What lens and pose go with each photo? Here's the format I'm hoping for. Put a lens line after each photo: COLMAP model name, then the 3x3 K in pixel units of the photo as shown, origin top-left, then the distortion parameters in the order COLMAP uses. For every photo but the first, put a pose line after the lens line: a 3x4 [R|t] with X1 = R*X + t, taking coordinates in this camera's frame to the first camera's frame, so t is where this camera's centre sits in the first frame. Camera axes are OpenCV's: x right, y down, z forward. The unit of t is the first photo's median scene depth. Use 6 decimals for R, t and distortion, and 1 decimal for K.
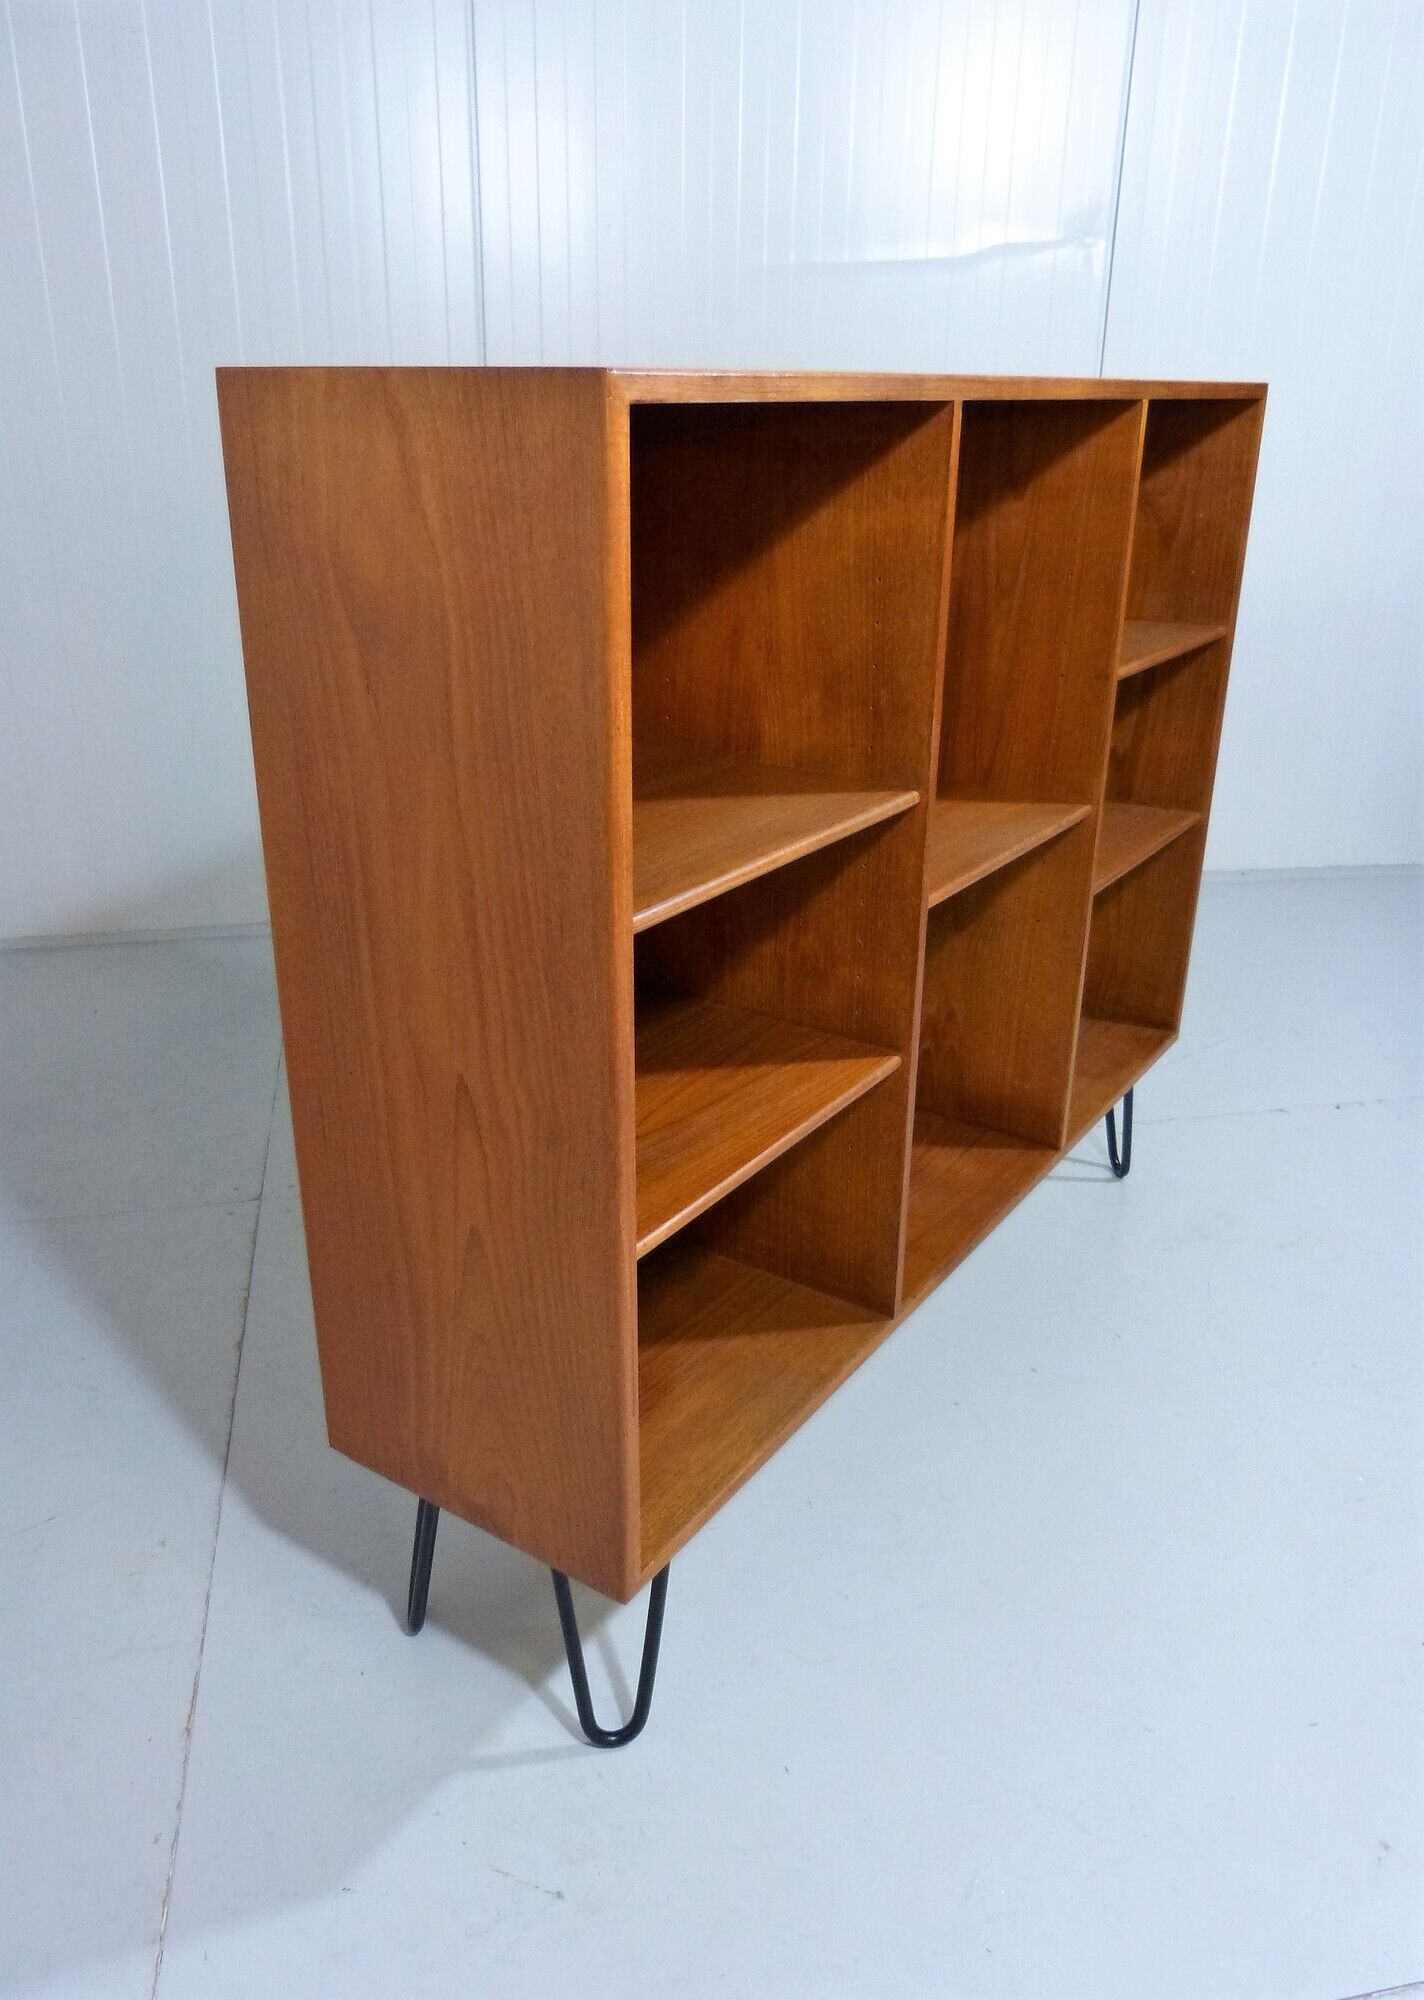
lens RADIAL K [[1447.9, 0, 709.5], [0, 1447.9, 1004.0], [0, 0, 1]] dist [-0.009582, 0.003239]
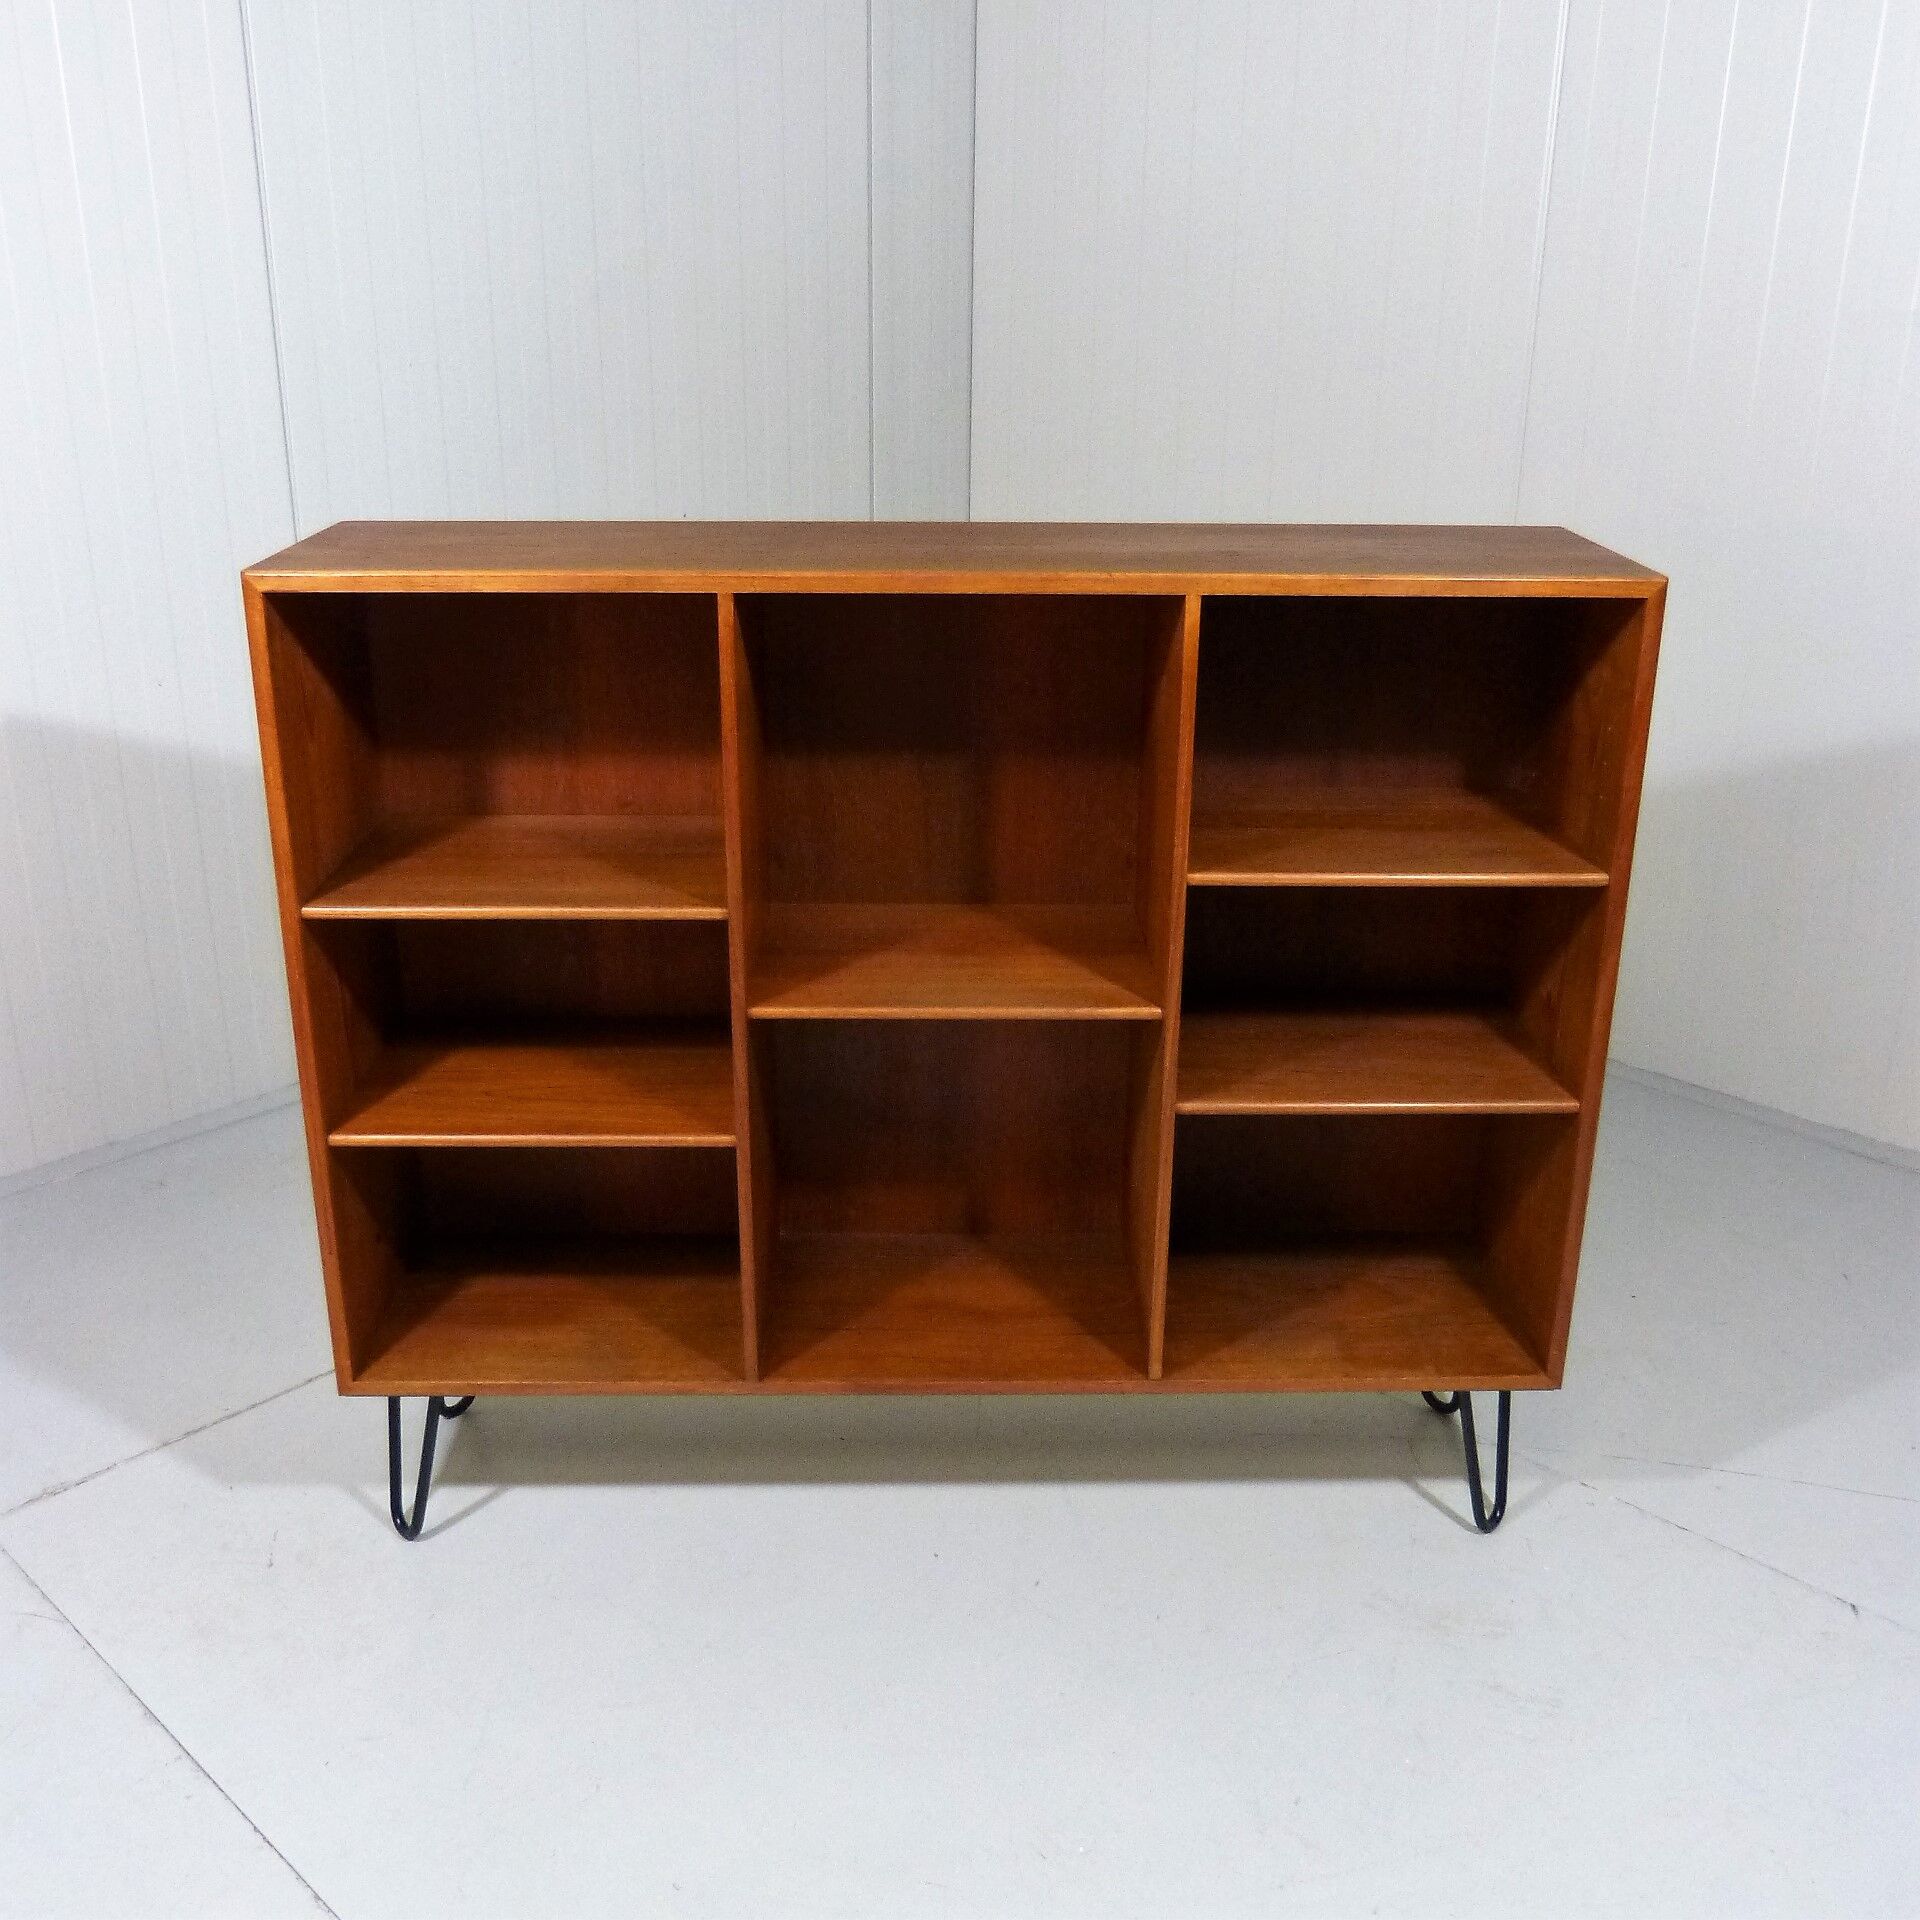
lens RADIAL K [[1896.1, 0, 969.7], [0, 1896.1, 953.6], [0, 0, 1]] dist [0.004288, 0.000000]
pose [[0.582525, 0.276607, -0.764299, 1.356934], [-0.313331, 0.944058, 0.102852, -0.312492], [0.749992, 0.179565, 0.636607, 0.187346]]
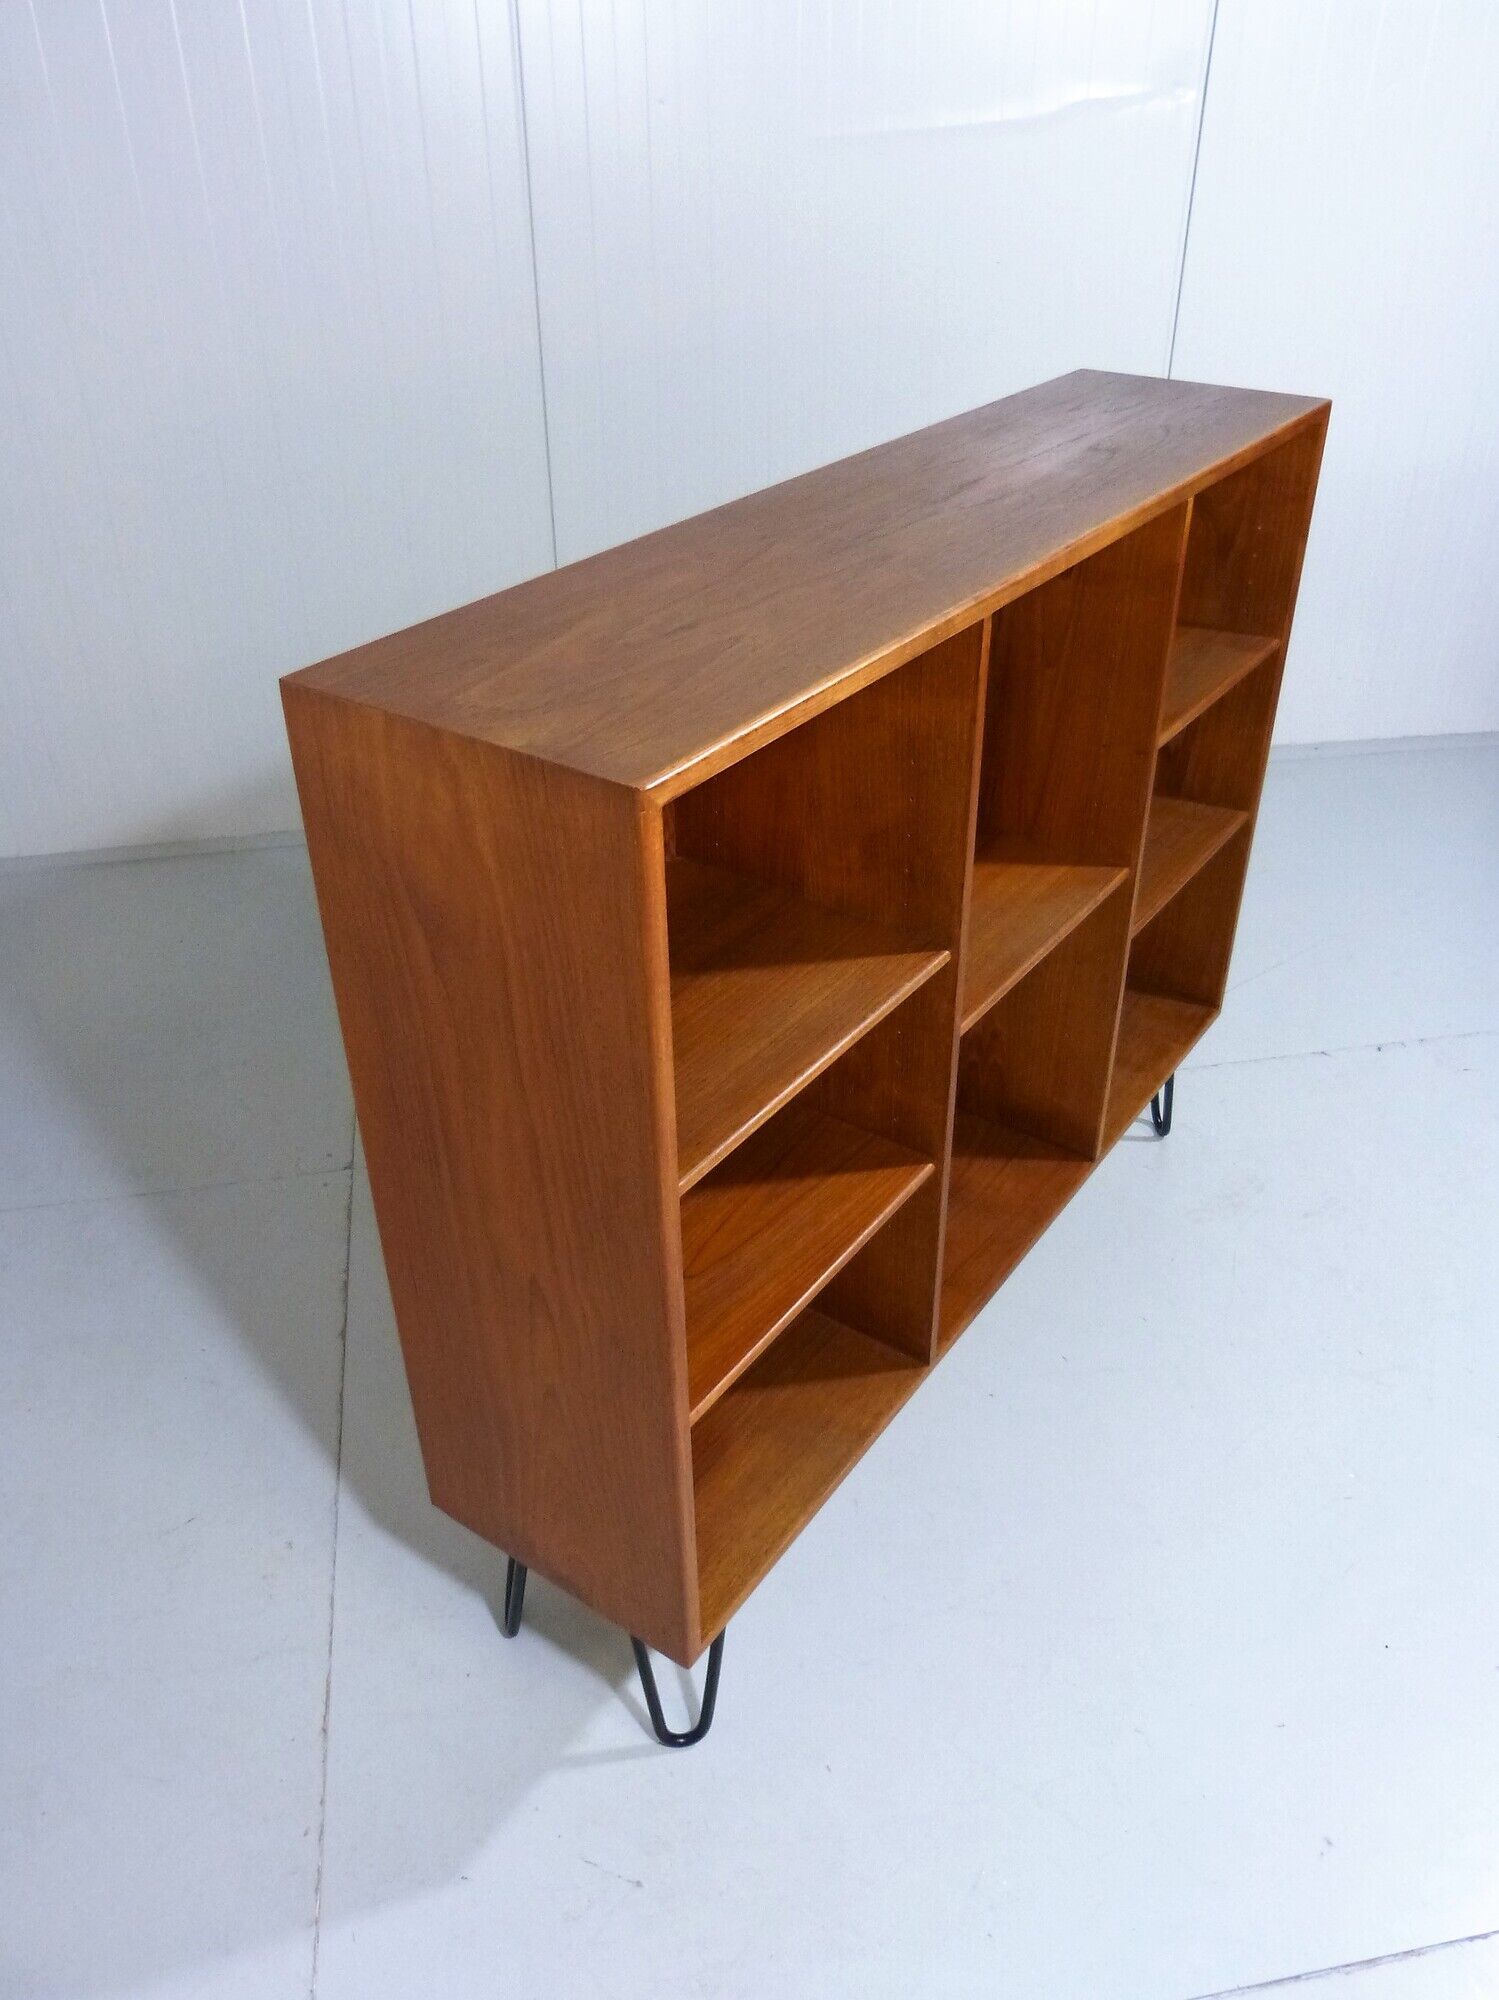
lens RADIAL K [[1478.3, 0, 764.0], [0, 1478.3, 990.2], [0, 0, 1]] dist [-0.010569, 0.010004]
pose [[0.999796, -0.006629, -0.019105, 0.026417], [0.009846, 0.984780, 0.173527, -0.294330], [0.017664, -0.173680, 0.984644, -0.079322]]
